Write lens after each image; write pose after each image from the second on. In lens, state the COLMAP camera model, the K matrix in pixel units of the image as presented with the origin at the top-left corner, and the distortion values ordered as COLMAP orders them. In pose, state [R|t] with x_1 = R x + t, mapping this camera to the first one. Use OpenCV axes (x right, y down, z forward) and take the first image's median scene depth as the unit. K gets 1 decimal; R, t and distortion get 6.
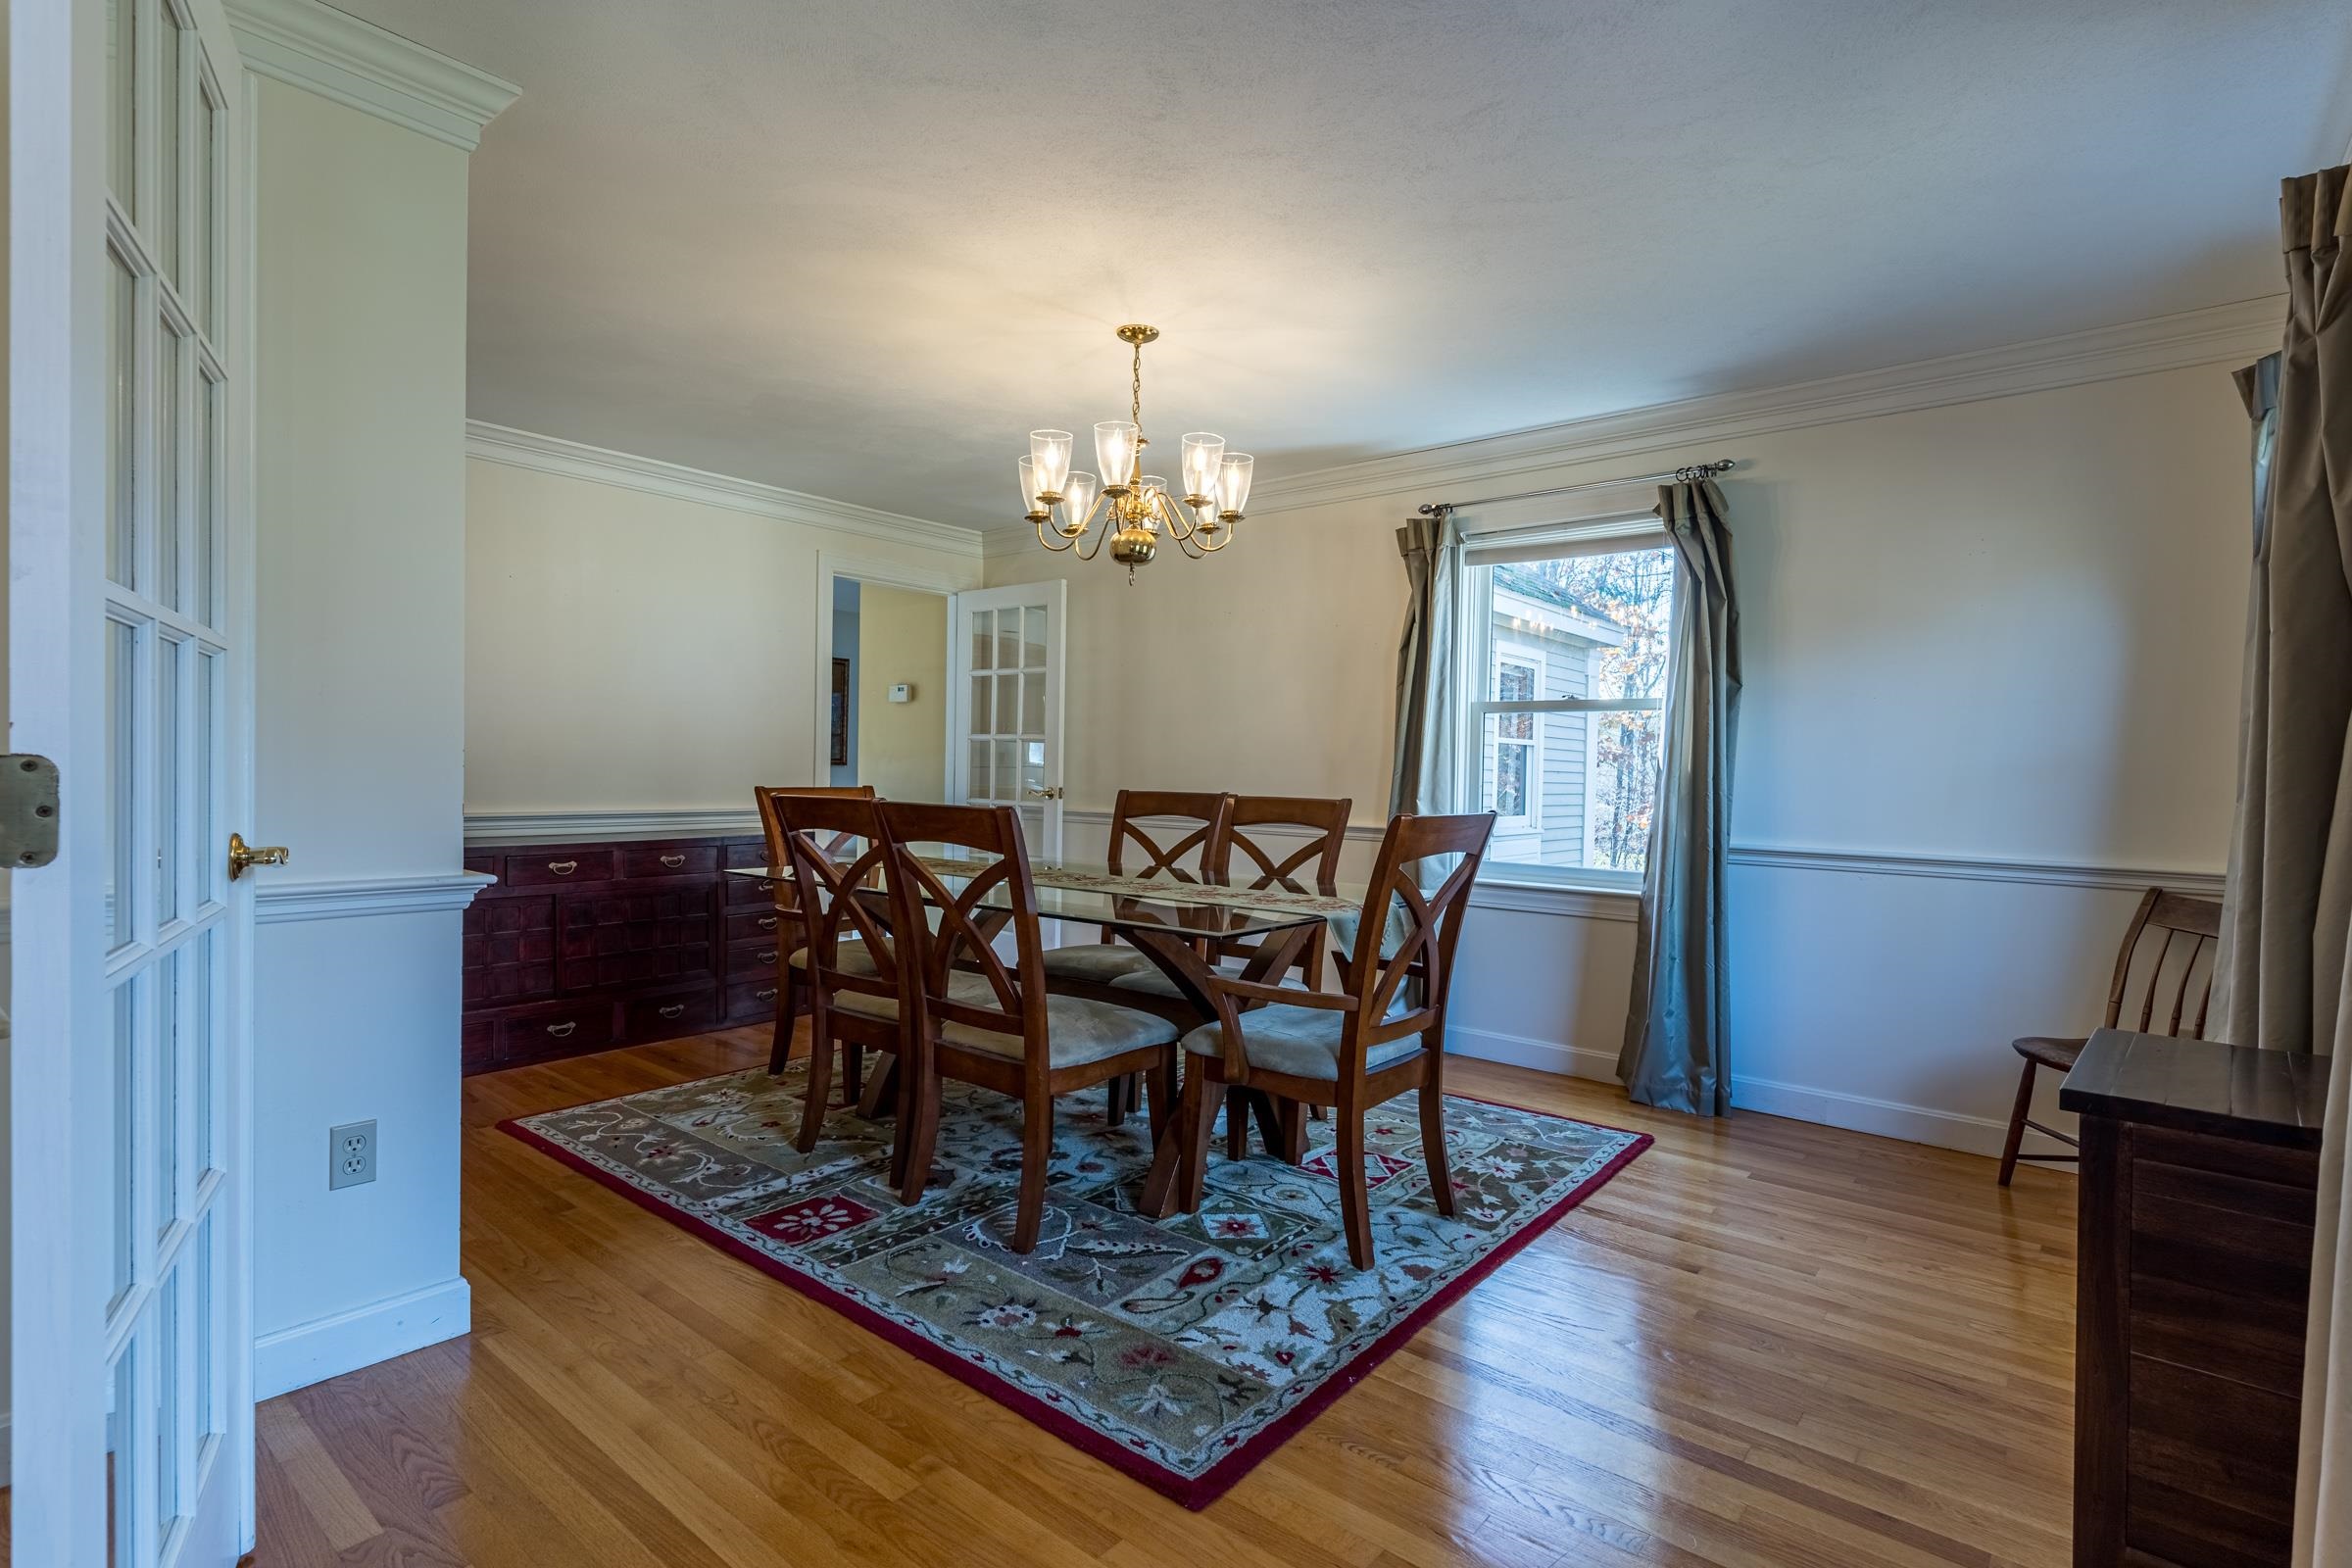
lens RADIAL K [[1121.2, 0, 1181.0], [0, 1121.2, 787.1], [0, 0, 1]] dist [0.005629, -0.000390]
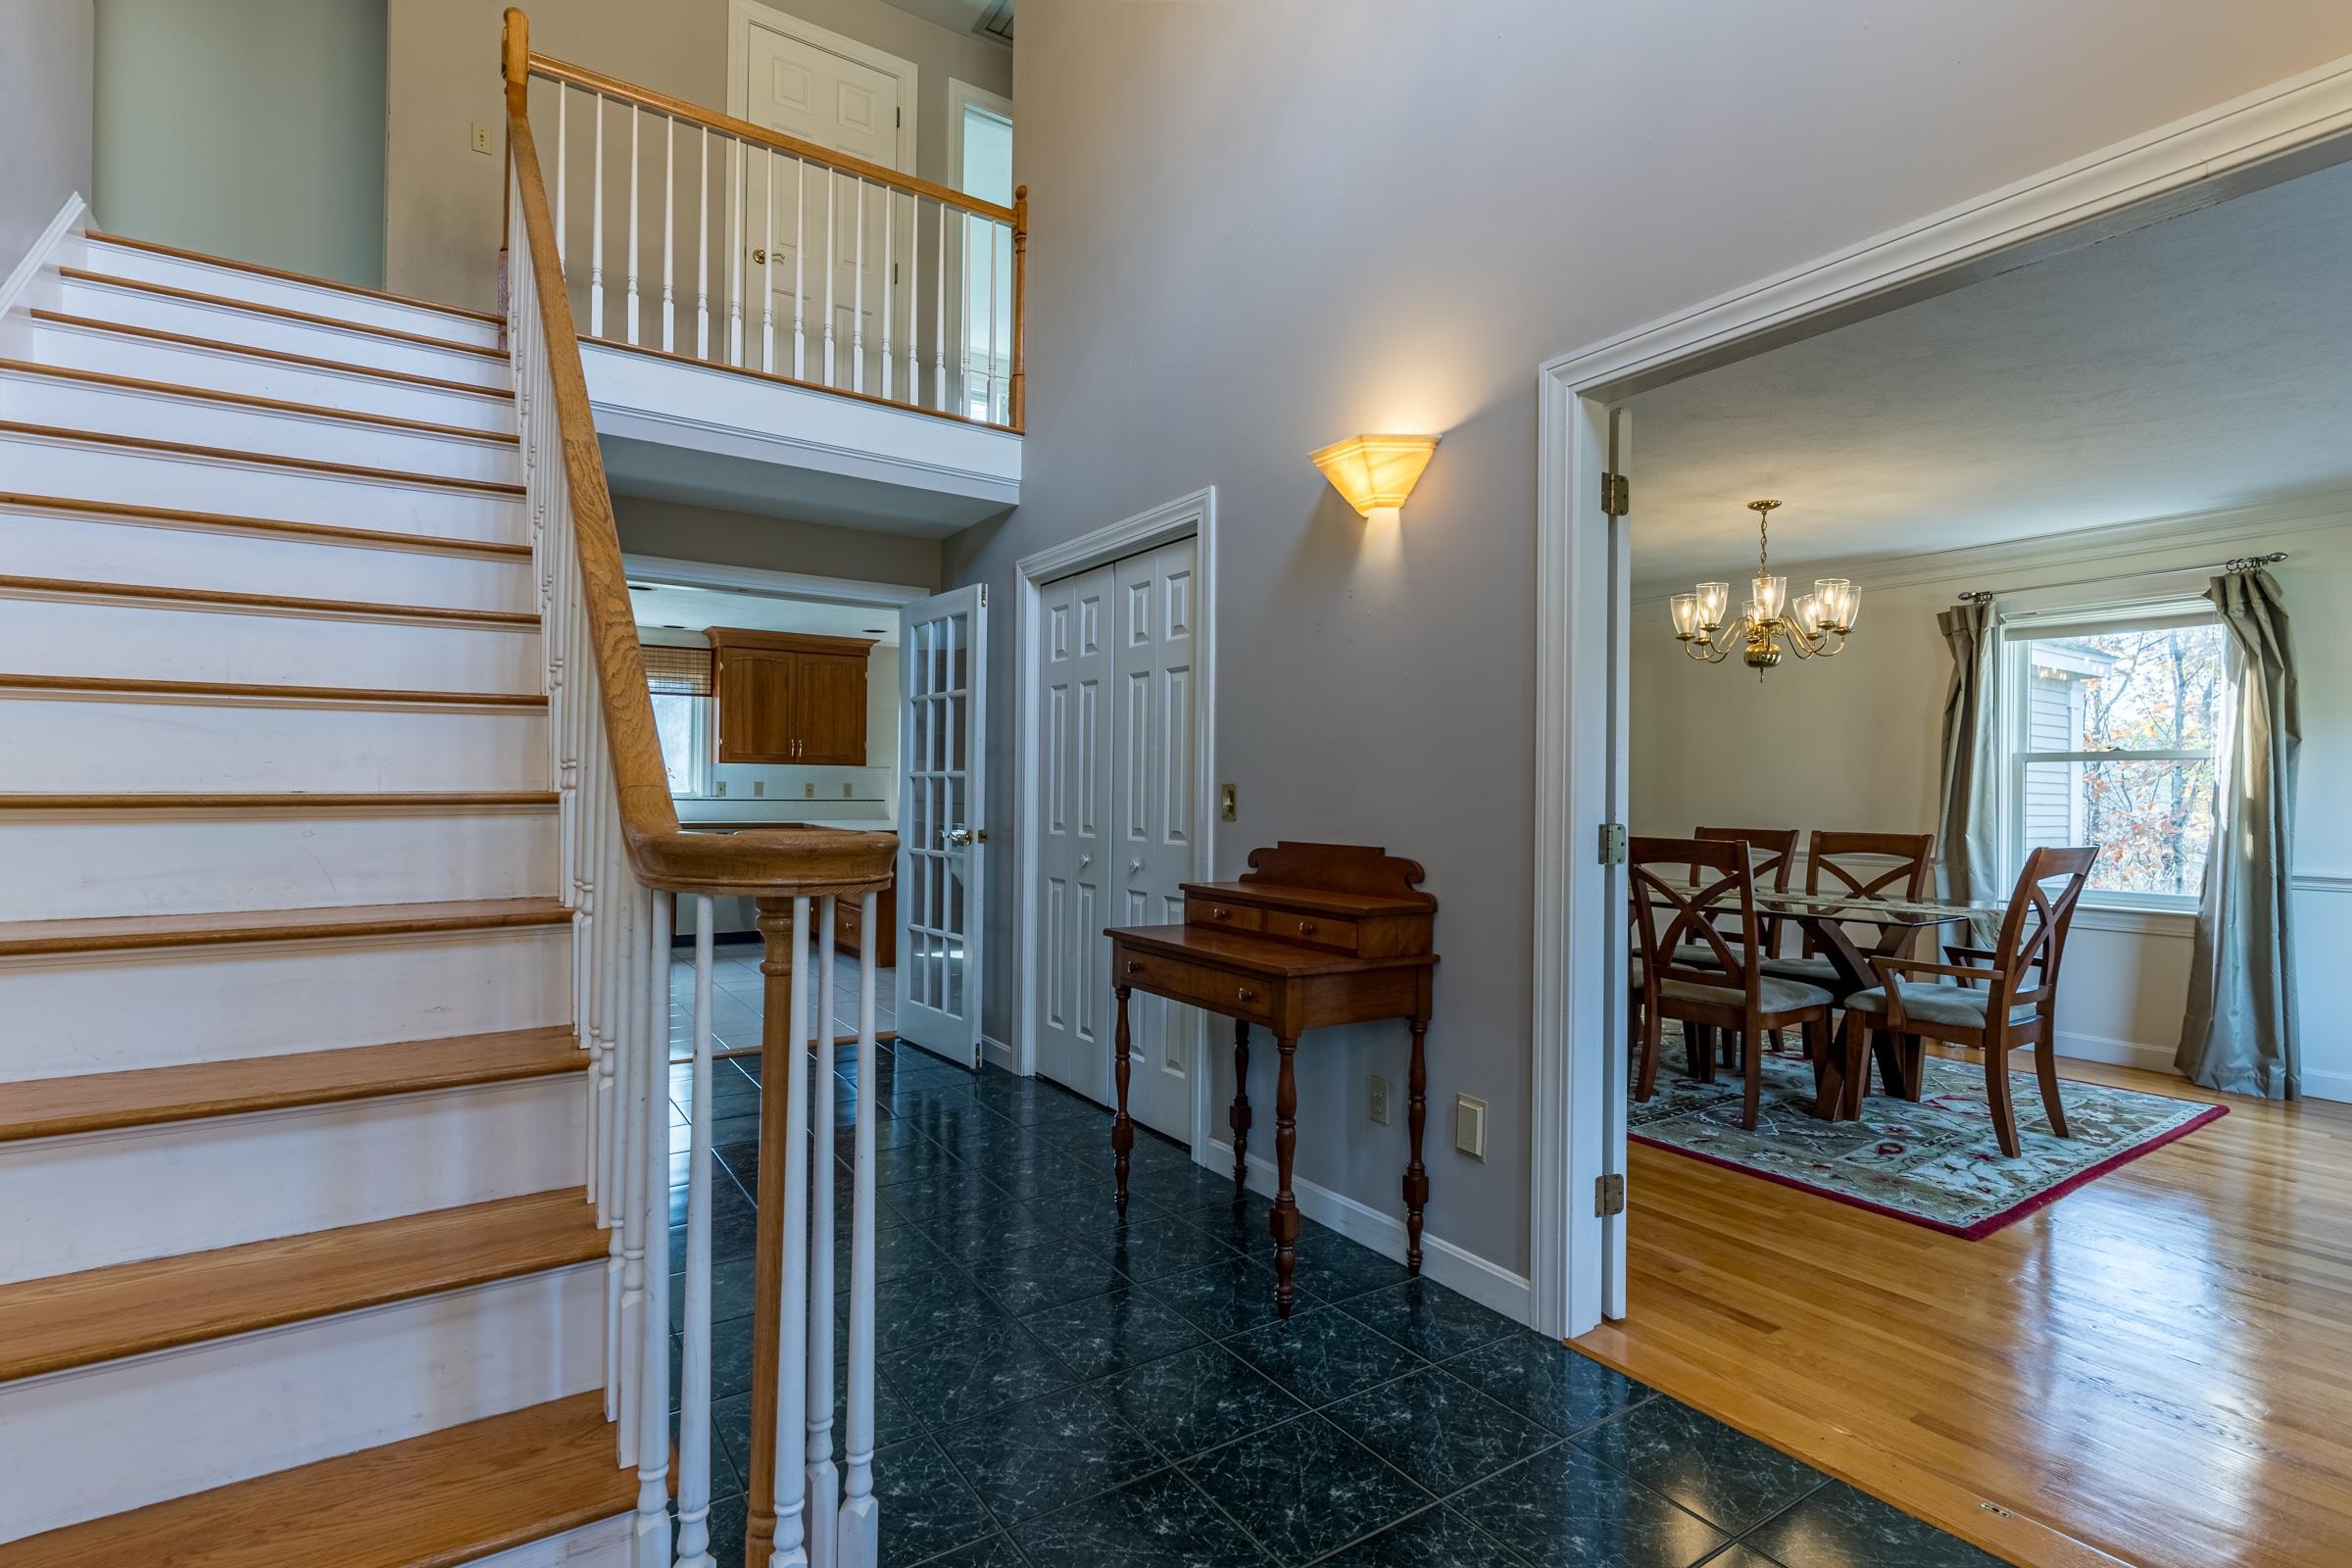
lens RADIAL K [[1121.2, 0, 1177.2], [0, 1121.2, 787.7], [0, 0, 1]] dist [0.005629, -0.000390]
pose [[0.958998, -0.011524, -0.283179, -0.371470], [0.004273, 0.999647, -0.026210, -0.015578], [0.283382, 0.023925, 0.958709, -0.586396]]
